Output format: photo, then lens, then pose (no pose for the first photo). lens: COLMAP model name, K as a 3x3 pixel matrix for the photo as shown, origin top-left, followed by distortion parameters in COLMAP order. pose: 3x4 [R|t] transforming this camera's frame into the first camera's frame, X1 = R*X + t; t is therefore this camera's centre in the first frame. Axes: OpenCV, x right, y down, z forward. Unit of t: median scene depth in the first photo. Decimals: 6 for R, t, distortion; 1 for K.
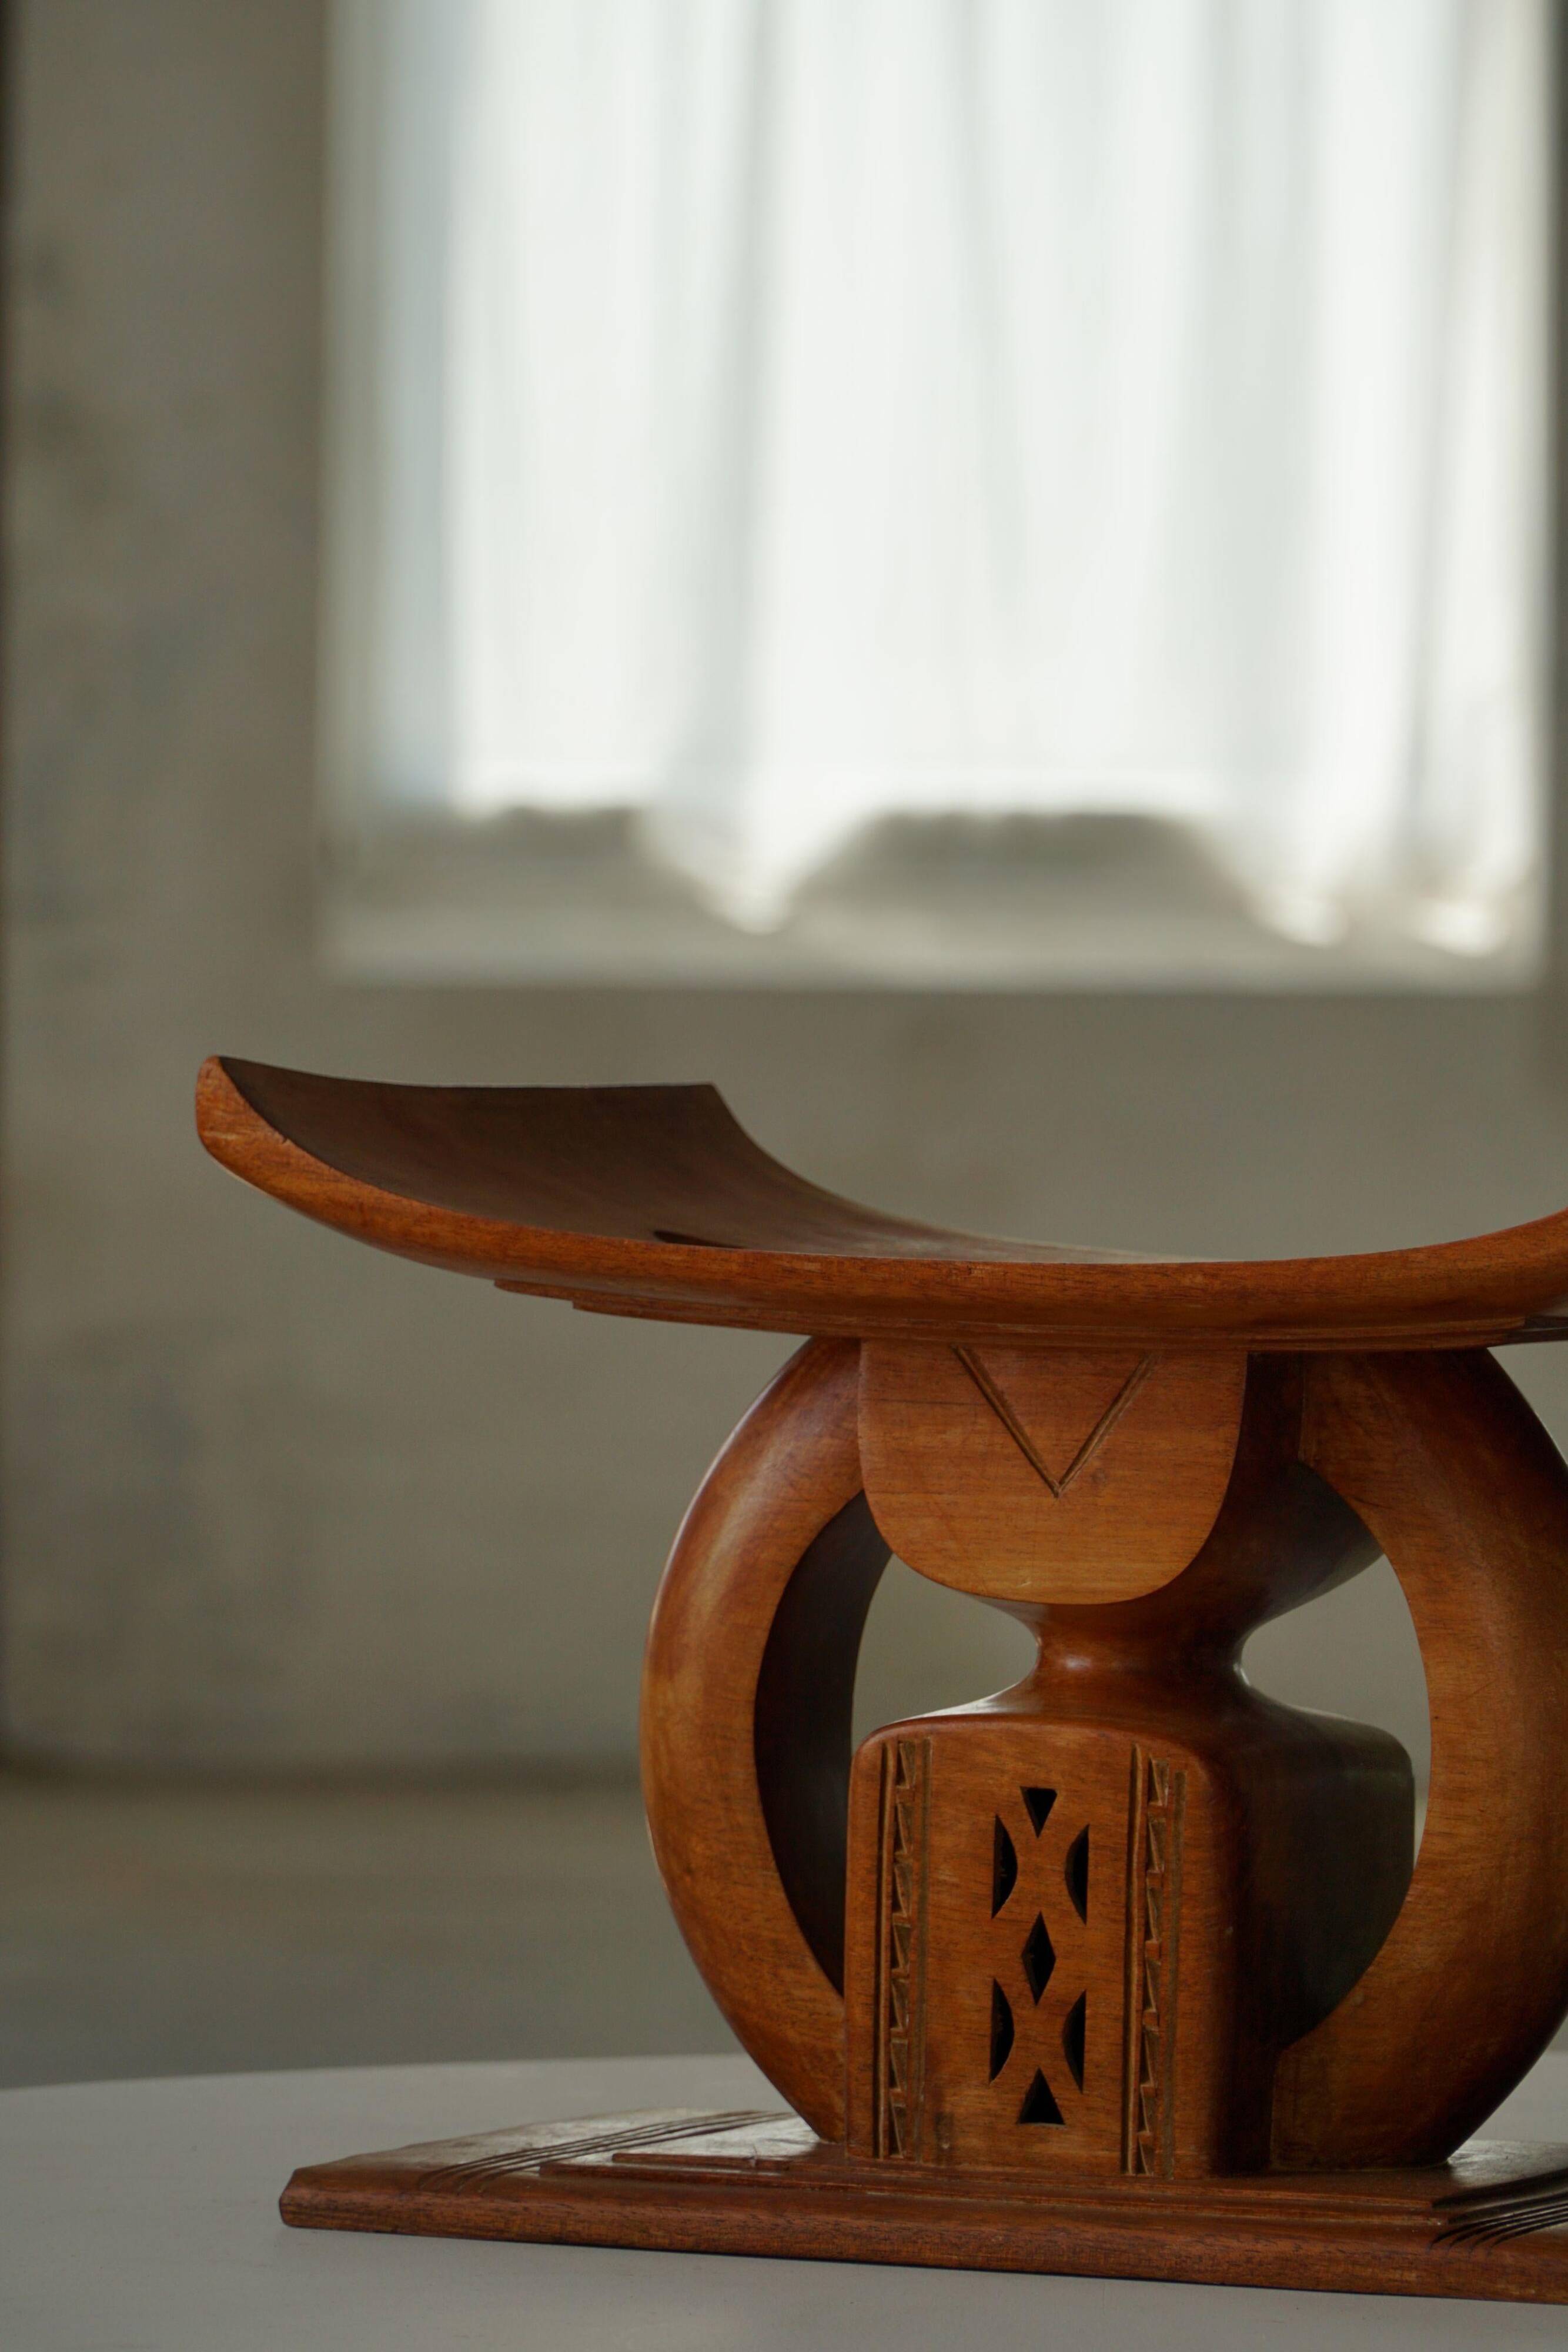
lens RADIAL K [[12370.0, 0, 724.0], [0, 12370.0, 1184.5], [0, 0, 1]] dist [-1.615257, 26.729452]
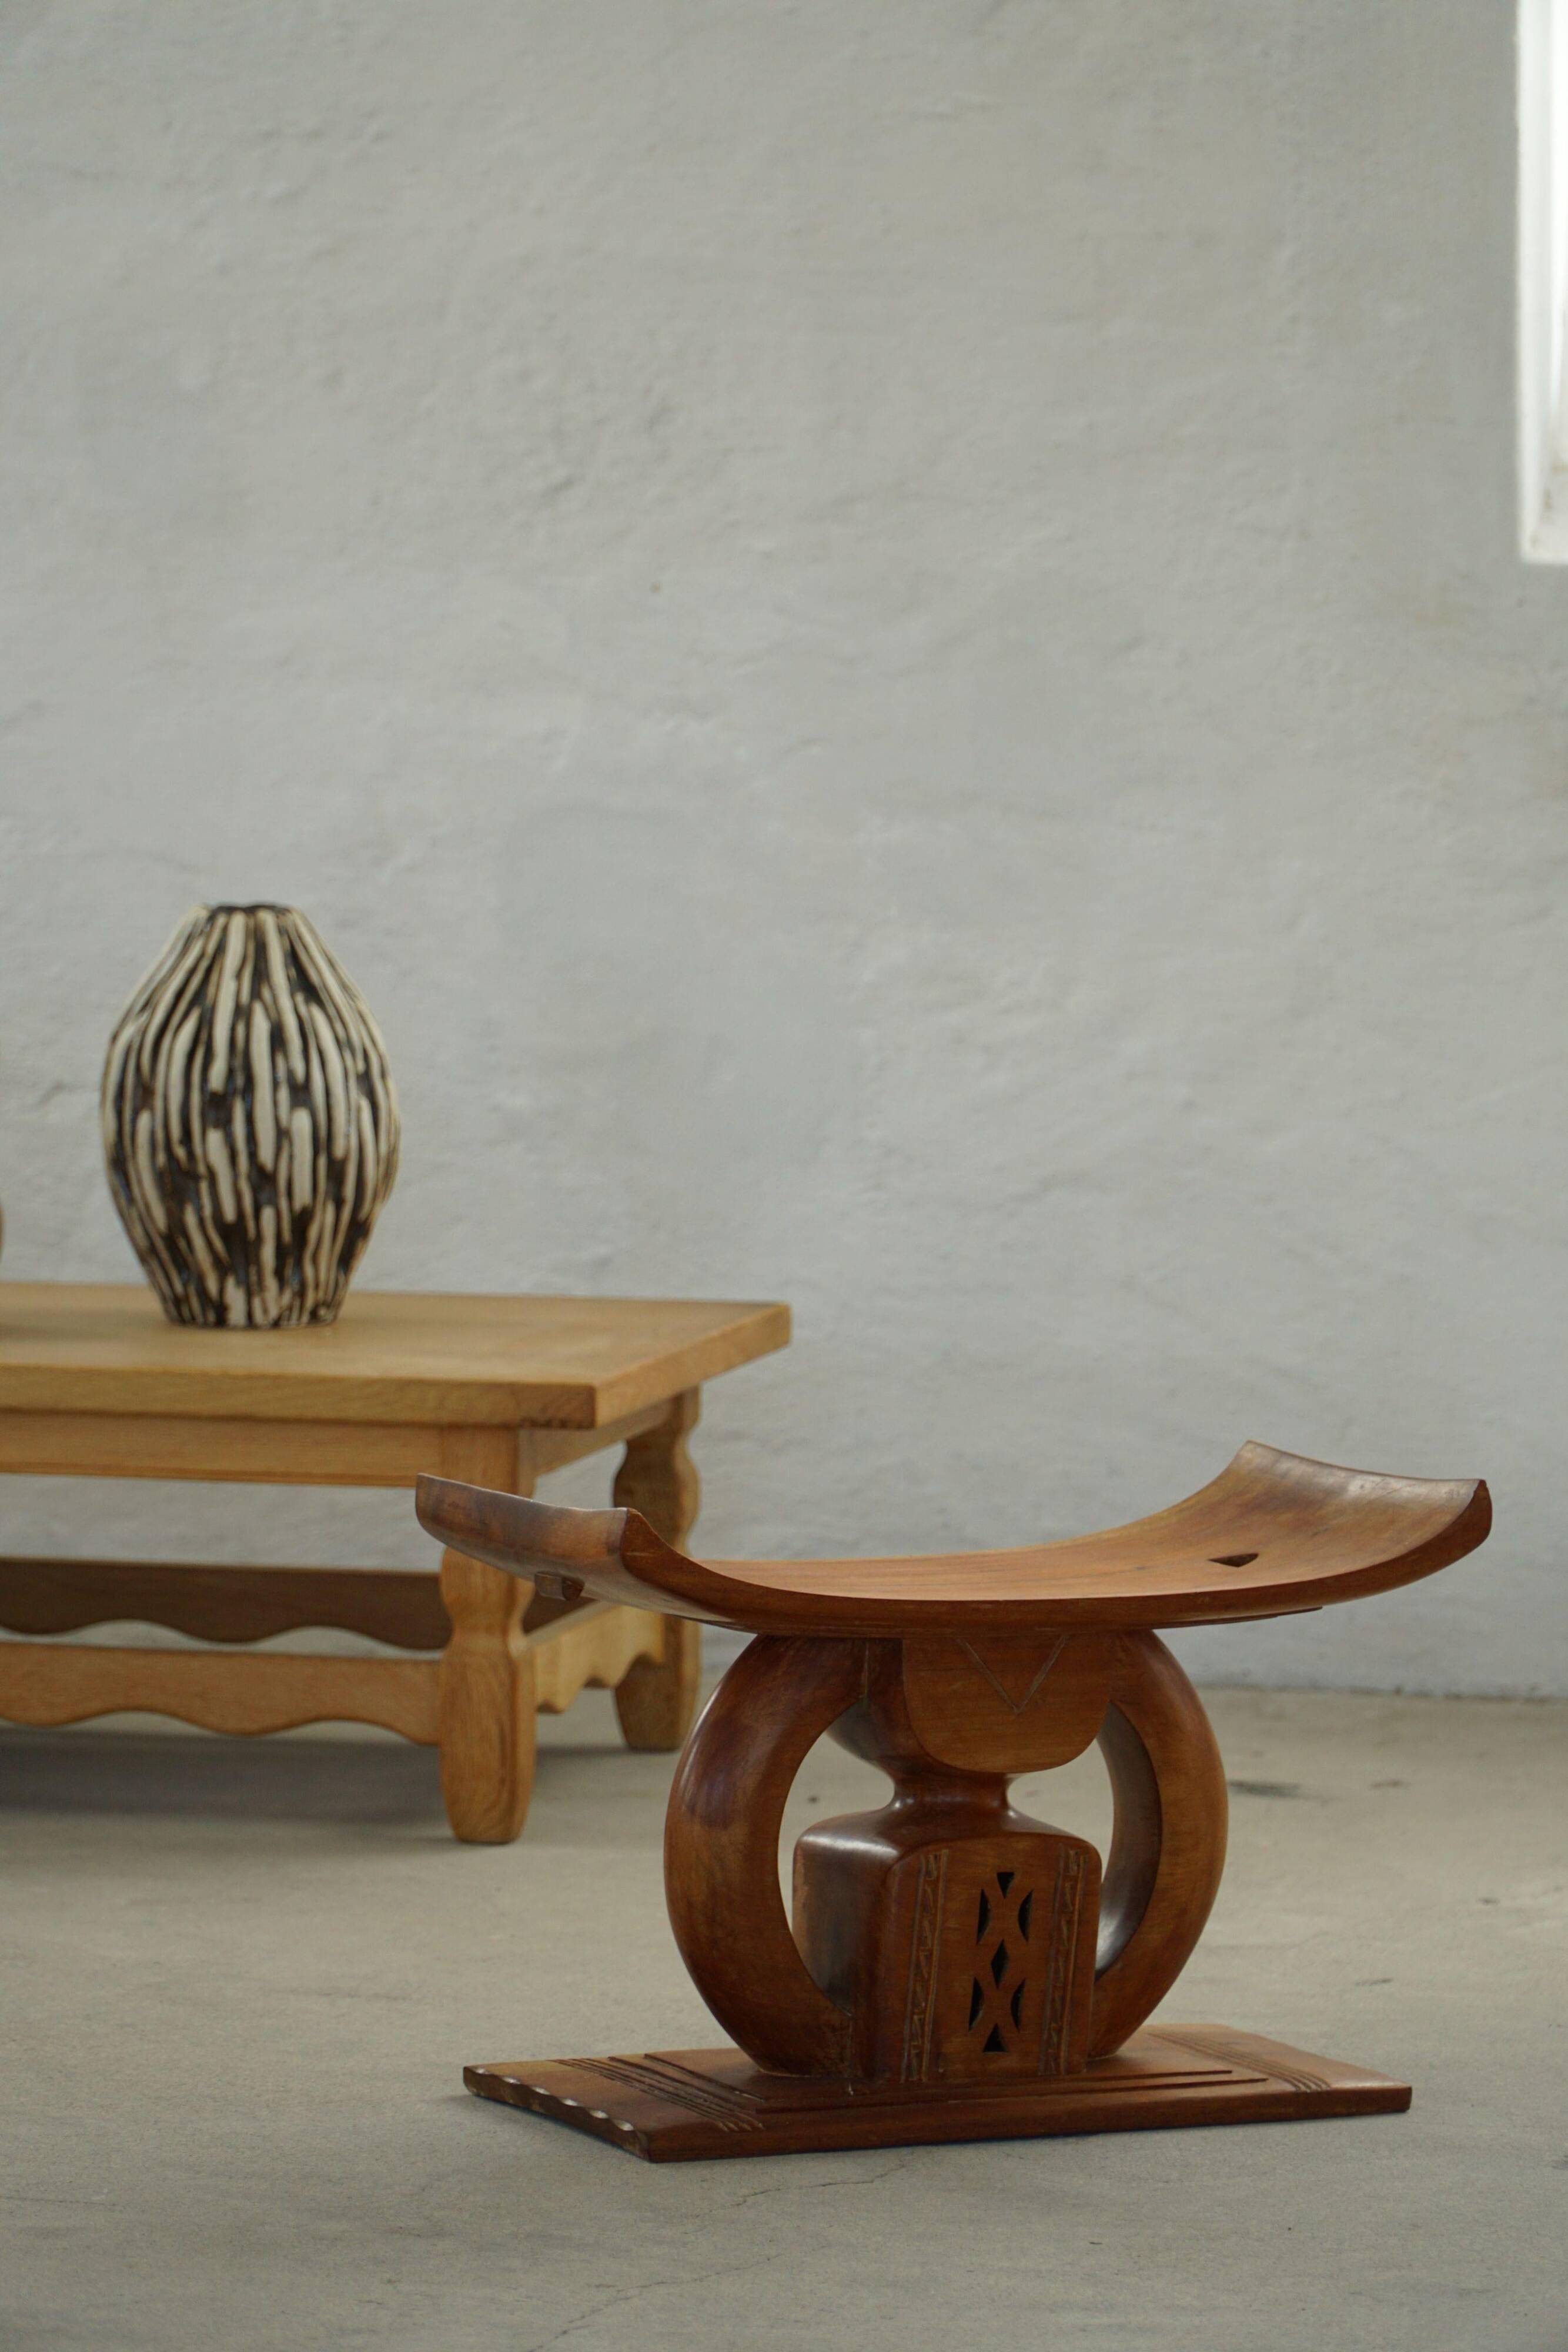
lens RADIAL K [[12370.0, 0, 724.0], [0, 12370.0, 1184.5], [0, 0, 1]] dist [-1.615257, 26.729452]
pose [[0.576391, -0.066153, 0.814492, -1.492032], [0.004695, 0.996970, 0.077651, -0.196879], [-0.817160, -0.040933, 0.574955, -0.021378]]
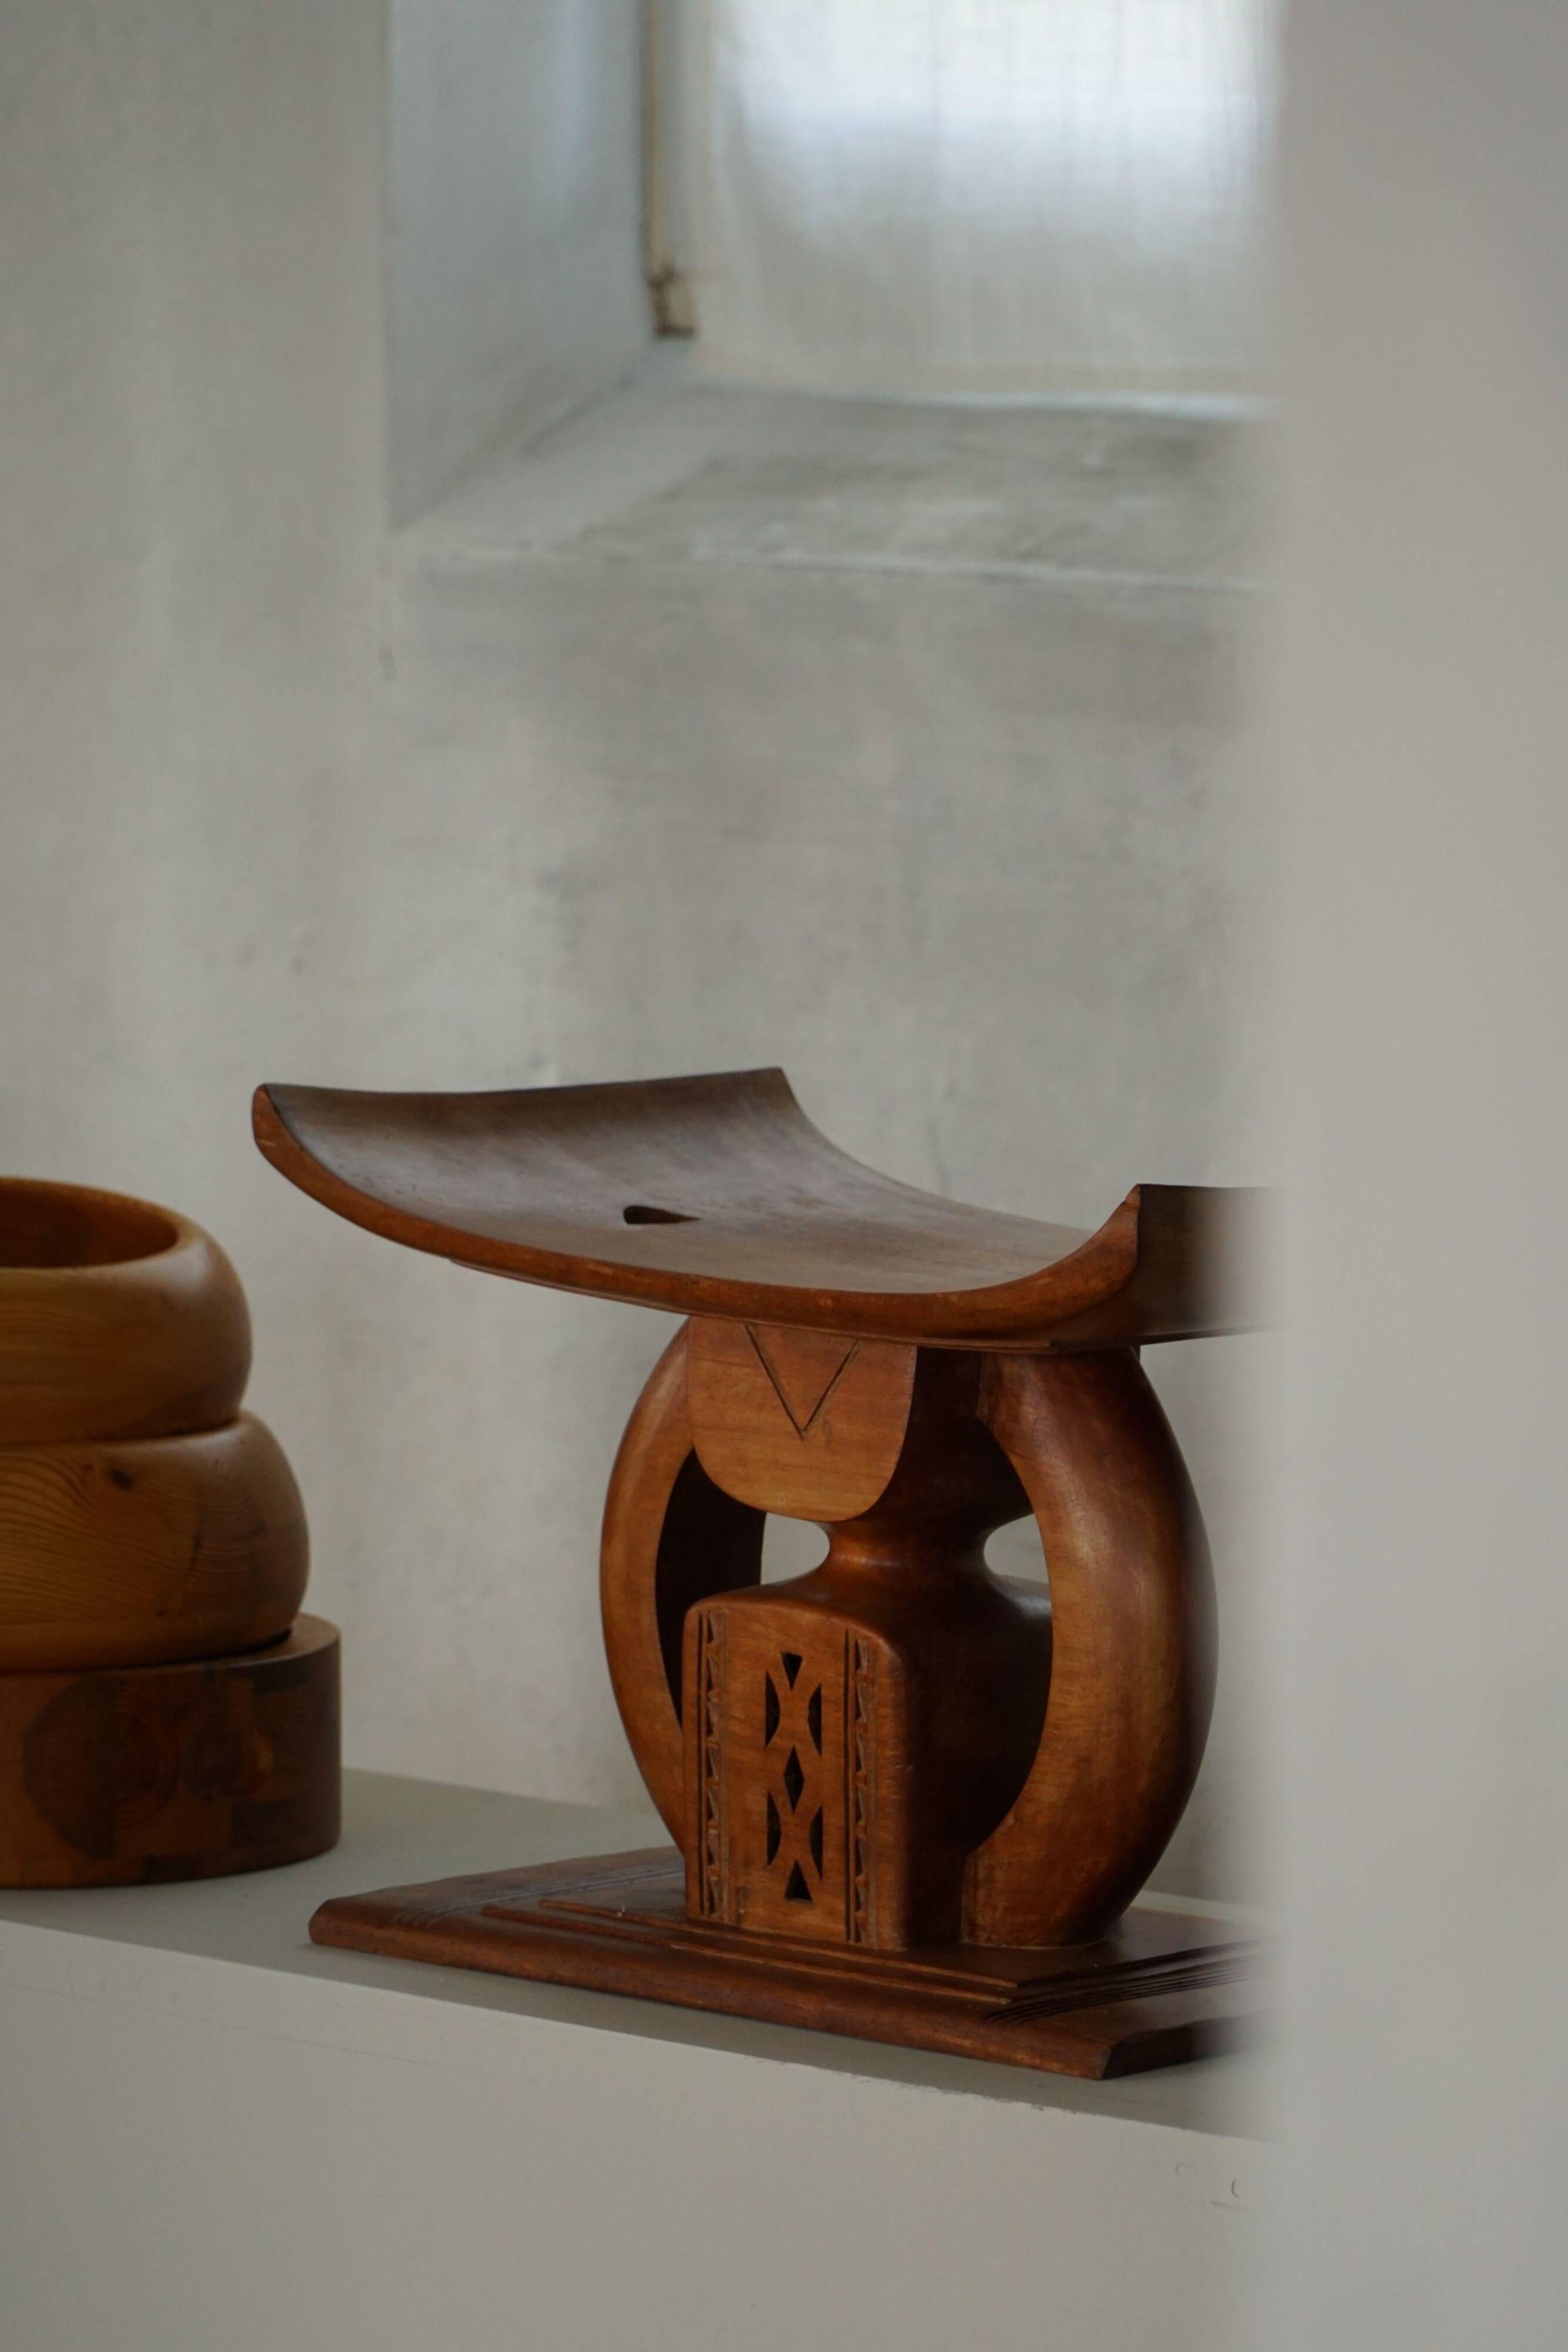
lens RADIAL K [[12370.0, 0, 724.0], [0, 12370.0, 1184.5], [0, 0, 1]] dist [-1.615257, 26.729452]
pose [[0.960673, 0.026316, -0.276434, 0.391114], [-0.003834, 0.996661, 0.081556, -0.112620], [0.277657, -0.077288, 0.957566, -0.294847]]
